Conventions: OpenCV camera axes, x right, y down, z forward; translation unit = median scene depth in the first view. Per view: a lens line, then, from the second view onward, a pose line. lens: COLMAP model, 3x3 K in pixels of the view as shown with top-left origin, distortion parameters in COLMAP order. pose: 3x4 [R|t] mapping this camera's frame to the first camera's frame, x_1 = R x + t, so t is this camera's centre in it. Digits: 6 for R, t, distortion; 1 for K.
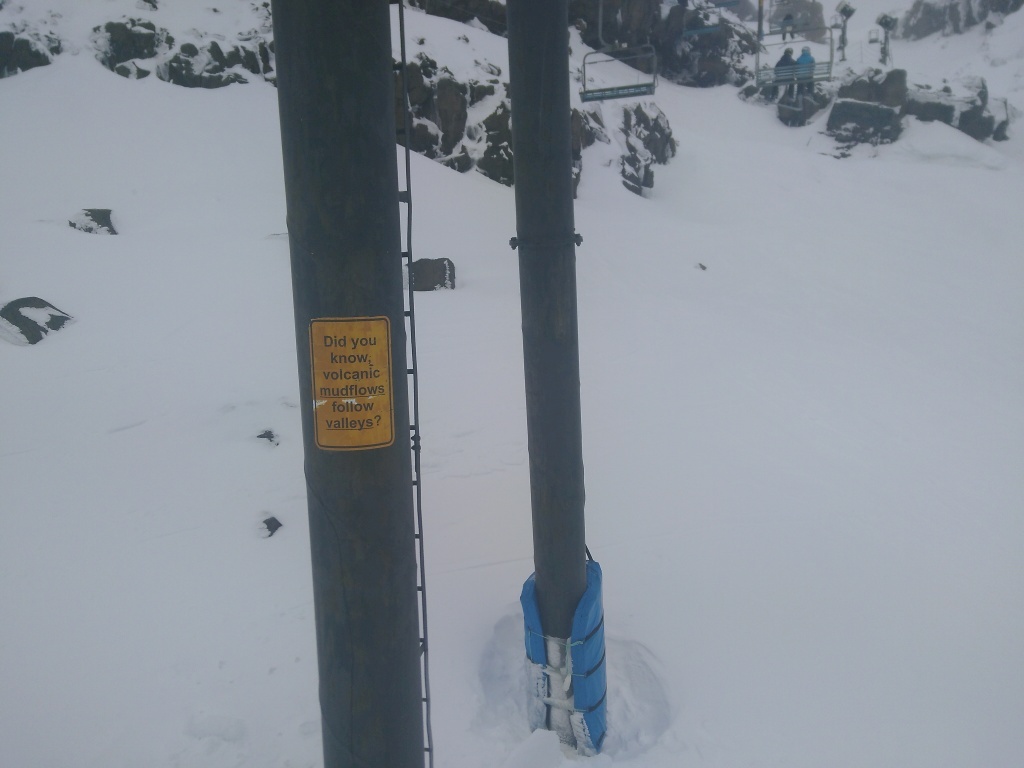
lens RADIAL K [[741.8, 0, 506.6], [0, 741.8, 385.4], [0, 0, 1]] dist [0.039884, -0.033048]
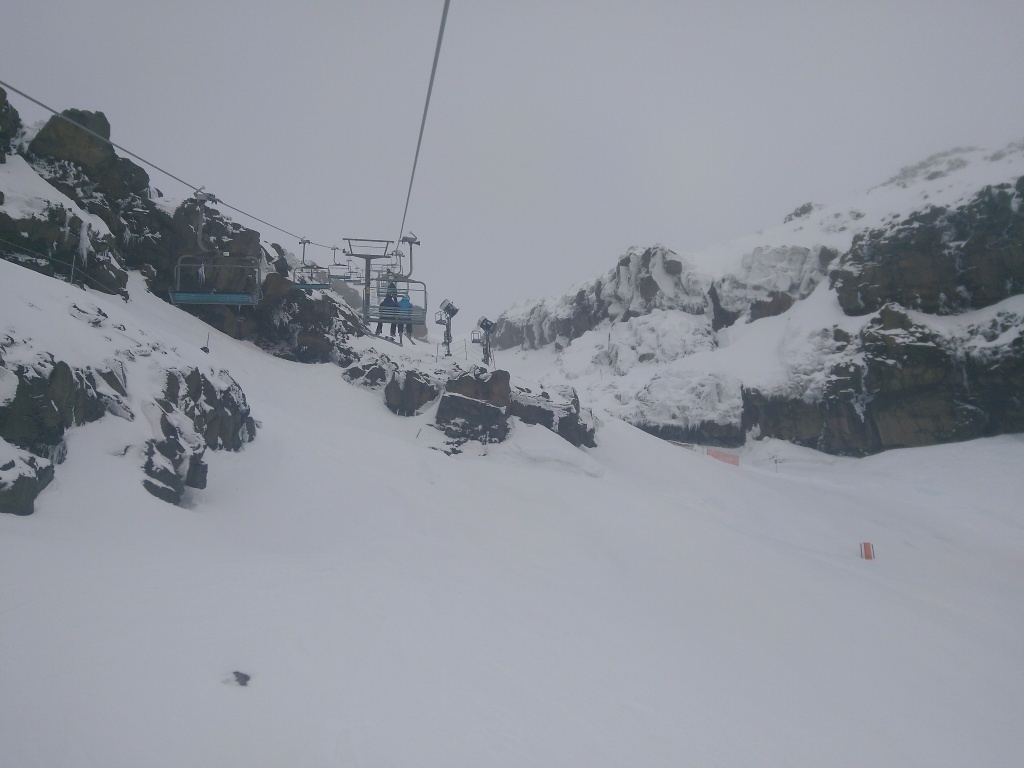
lens RADIAL K [[741.8, 0, 511.8], [0, 741.8, 383.9], [0, 0, 1]] dist [0.039884, -0.033048]
pose [[0.874430, 0.109954, 0.472528, 0.074521], [0.062286, 0.940476, -0.334103, -0.076492], [-0.481137, 0.321582, 0.815532, 0.199201]]
